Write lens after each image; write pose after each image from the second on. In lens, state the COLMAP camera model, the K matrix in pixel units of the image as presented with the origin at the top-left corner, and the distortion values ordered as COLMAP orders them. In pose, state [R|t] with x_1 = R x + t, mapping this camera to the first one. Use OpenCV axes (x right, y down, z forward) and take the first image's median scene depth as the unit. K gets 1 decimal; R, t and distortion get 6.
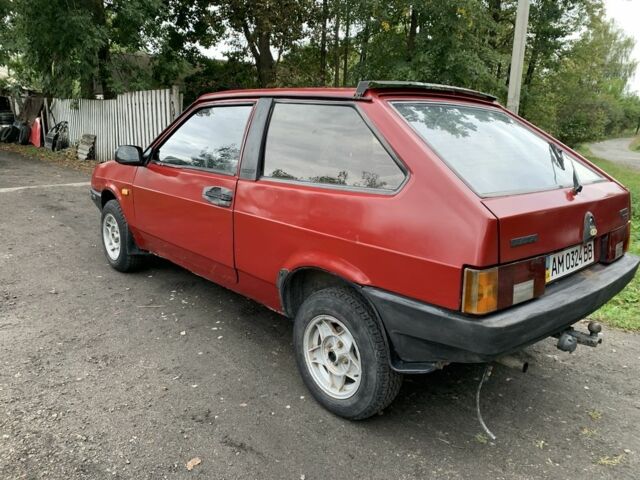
lens RADIAL K [[493.2, 0, 320.3], [0, 493.2, 239.8], [0, 0, 1]] dist [0.012327, -0.003696]
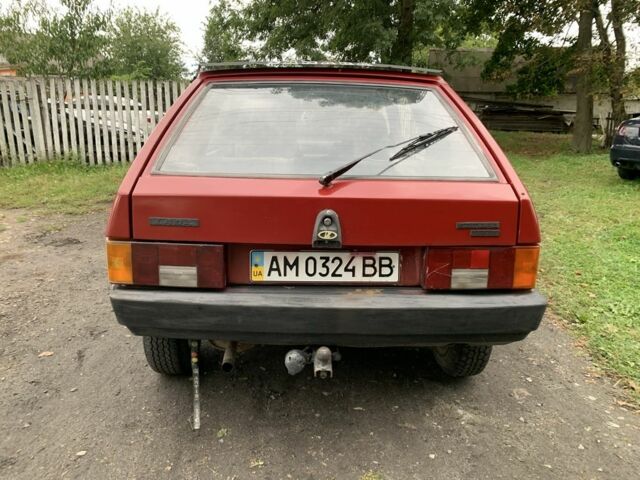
lens RADIAL K [[493.2, 0, 316.9], [0, 493.2, 236.7], [0, 0, 1]] dist [0.012327, -0.003696]
pose [[0.752912, 0.150505, -0.640680, 0.137843], [-0.149330, 0.987177, 0.056414, -0.007308], [0.640955, 0.053198, 0.765732, 0.049464]]
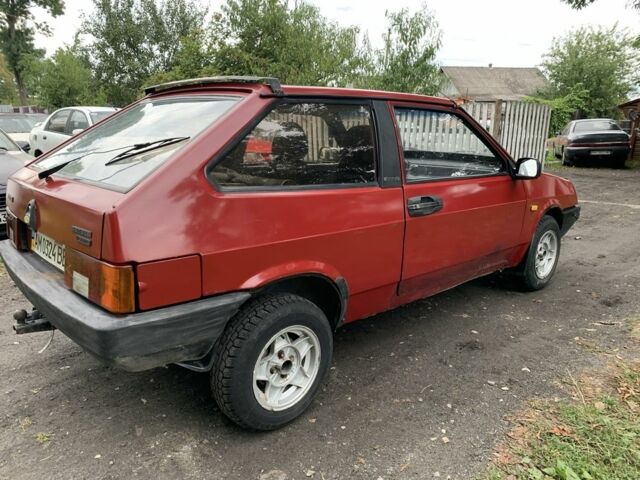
lens RADIAL K [[493.2, 0, 317.0], [0, 493.2, 242.7], [0, 0, 1]] dist [0.012327, -0.003696]
pose [[-0.014696, 0.195747, -0.980544, 0.200447], [-0.237963, 0.951790, 0.193573, -0.039708], [0.971163, 0.236178, 0.032593, 0.201828]]
